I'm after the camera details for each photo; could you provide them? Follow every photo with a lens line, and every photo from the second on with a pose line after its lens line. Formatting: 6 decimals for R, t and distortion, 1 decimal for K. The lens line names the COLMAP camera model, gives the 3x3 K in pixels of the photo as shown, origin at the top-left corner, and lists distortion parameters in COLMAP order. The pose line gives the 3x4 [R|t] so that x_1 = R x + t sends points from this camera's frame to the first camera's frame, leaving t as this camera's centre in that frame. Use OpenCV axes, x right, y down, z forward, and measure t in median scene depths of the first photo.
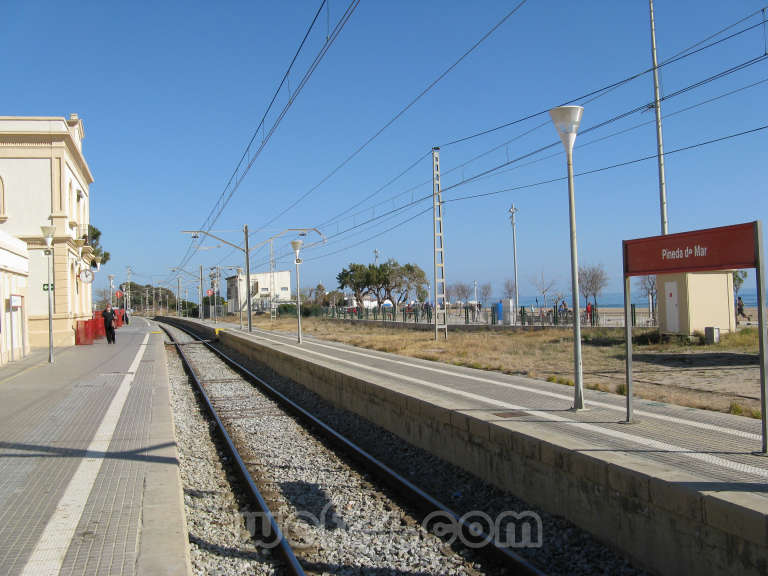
lens RADIAL K [[786.7, 0, 369.6], [0, 786.7, 274.8], [0, 0, 1]] dist [-0.143127, 0.000000]
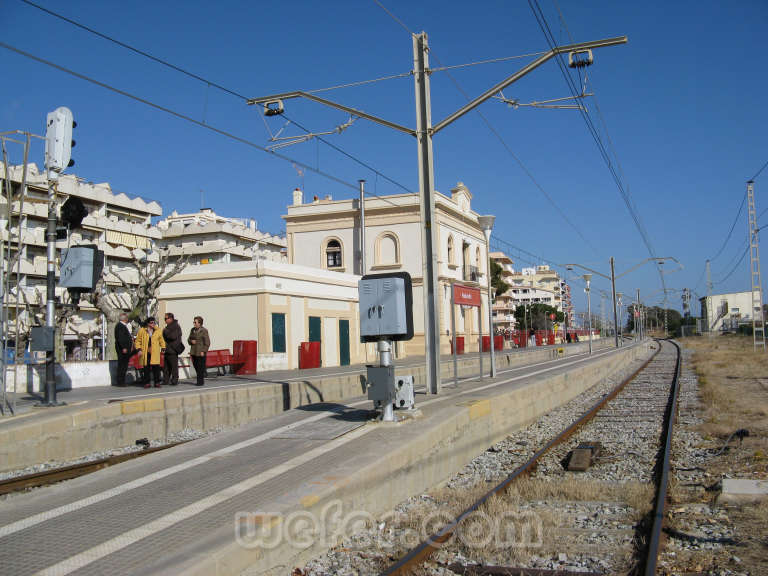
lens RADIAL K [[786.7, 0, 382.3], [0, 786.7, 269.8], [0, 0, 1]] dist [-0.143127, 0.000000]
pose [[0.803821, -0.041961, -0.593390, 0.131999], [0.021173, 0.998895, -0.041955, -0.001318], [0.594495, 0.021160, 0.803821, -0.075901]]
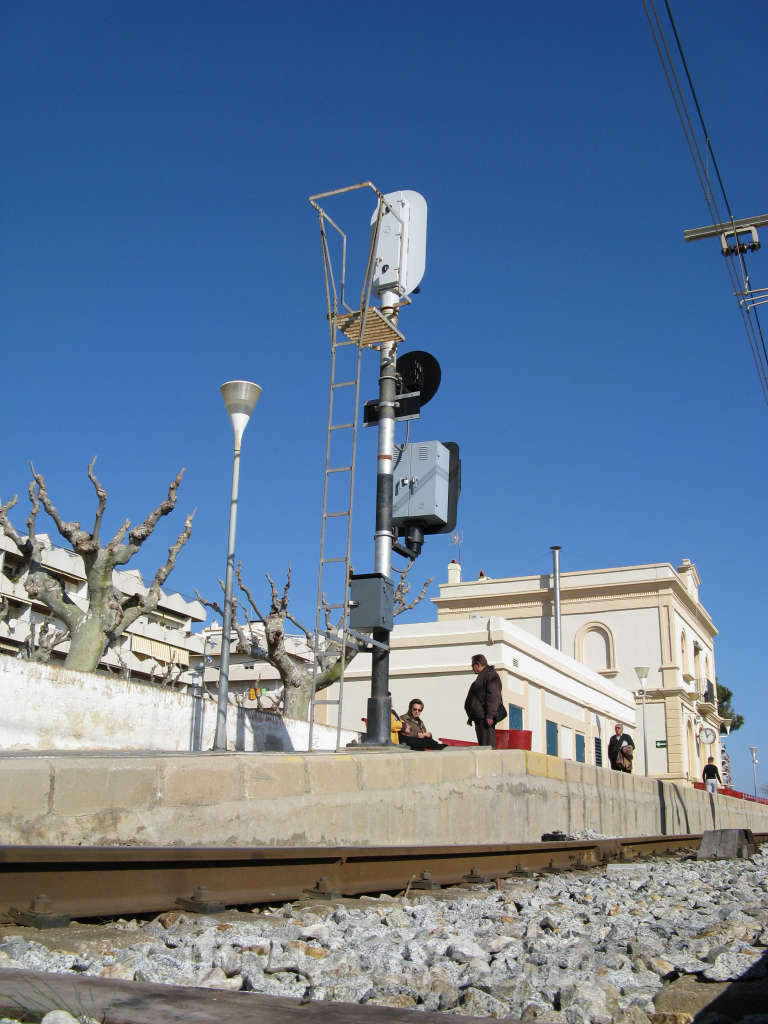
lens RADIAL K [[1048.9, 0, 387.3], [0, 1048.9, 517.8], [0, 0, 1]] dist [-0.143127, 0.000000]
pose [[0.767315, -0.141339, -0.625500, 0.052091], [-0.018542, 0.970110, -0.241955, 0.020696], [0.641002, 0.197254, 0.741760, -0.068721]]
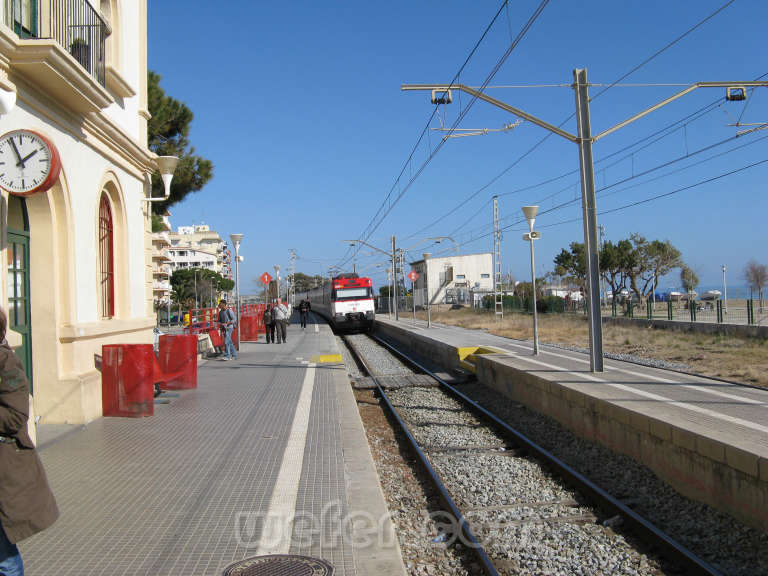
lens RADIAL K [[786.7, 0, 383.0], [0, 786.7, 284.1], [0, 0, 1]] dist [-0.143127, 0.000000]
pose [[0.981224, -0.003790, -0.192834, -0.091728], [0.008175, 0.999726, 0.021949, 0.012824], [0.192698, -0.023113, 0.980986, 0.327895]]
